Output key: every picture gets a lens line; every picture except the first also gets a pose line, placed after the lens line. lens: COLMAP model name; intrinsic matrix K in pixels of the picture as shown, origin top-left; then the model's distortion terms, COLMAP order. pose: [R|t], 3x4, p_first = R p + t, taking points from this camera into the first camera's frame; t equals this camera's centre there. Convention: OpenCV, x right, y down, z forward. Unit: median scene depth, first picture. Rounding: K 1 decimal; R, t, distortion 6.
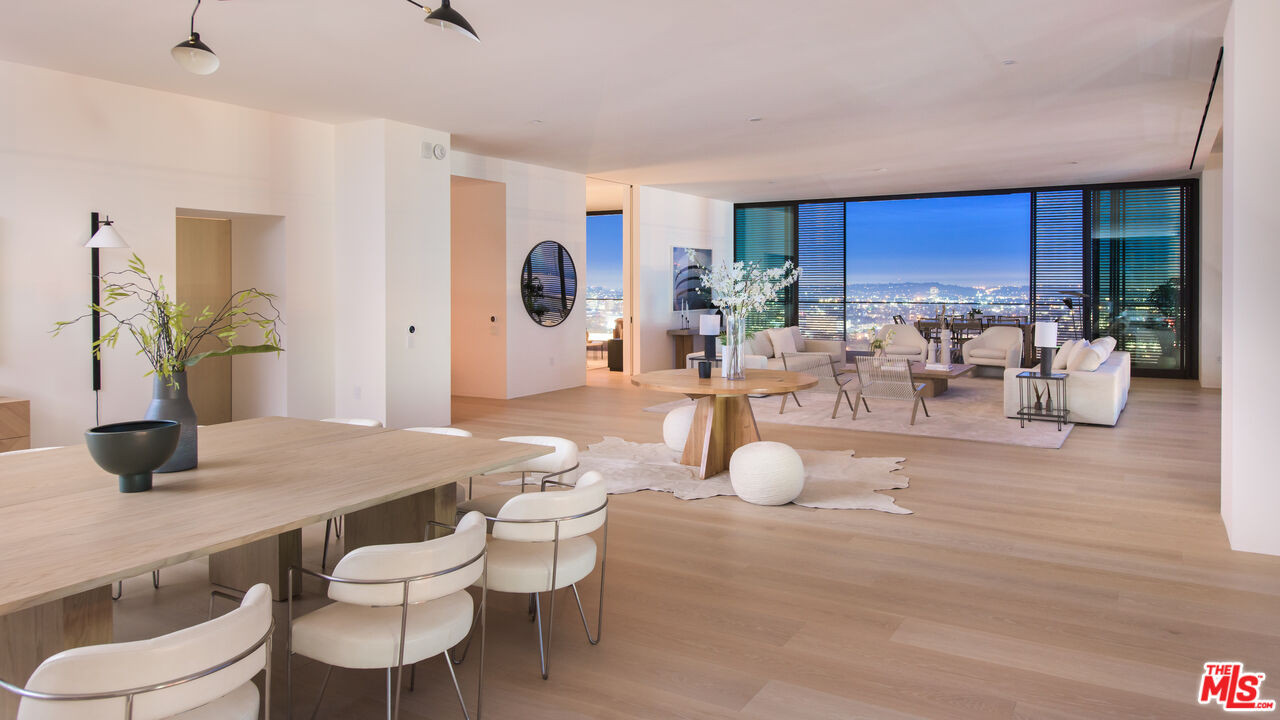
lens RADIAL K [[833.8, 0, 686.3], [0, 833.8, 283.6], [0, 0, 1]] dist [-0.001258, -0.001790]
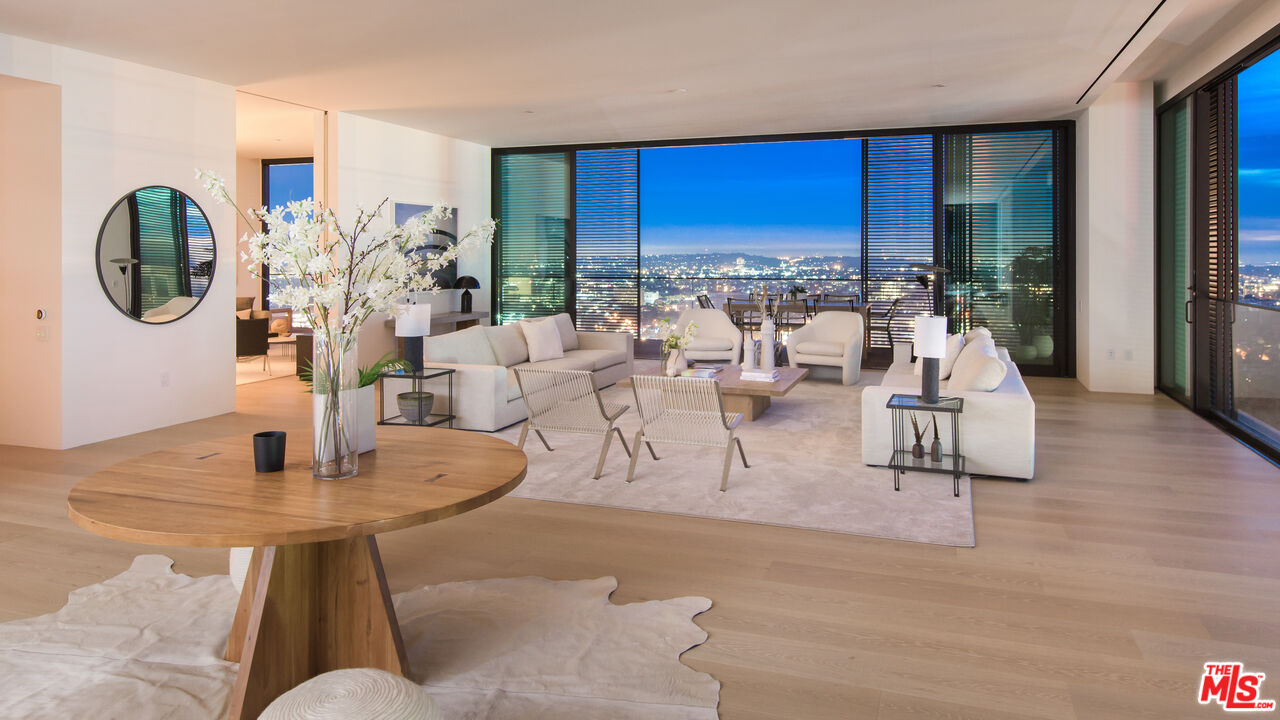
lens RADIAL K [[833.8, 0, 686.3], [0, 833.8, 283.6], [0, 0, 1]] dist [-0.001258, -0.001790]
pose [[0.974725, -0.008264, 0.223254, 0.080302], [0.000478, 0.999390, 0.034909, -0.000123], [-0.223406, -0.033920, 0.974135, 0.304567]]
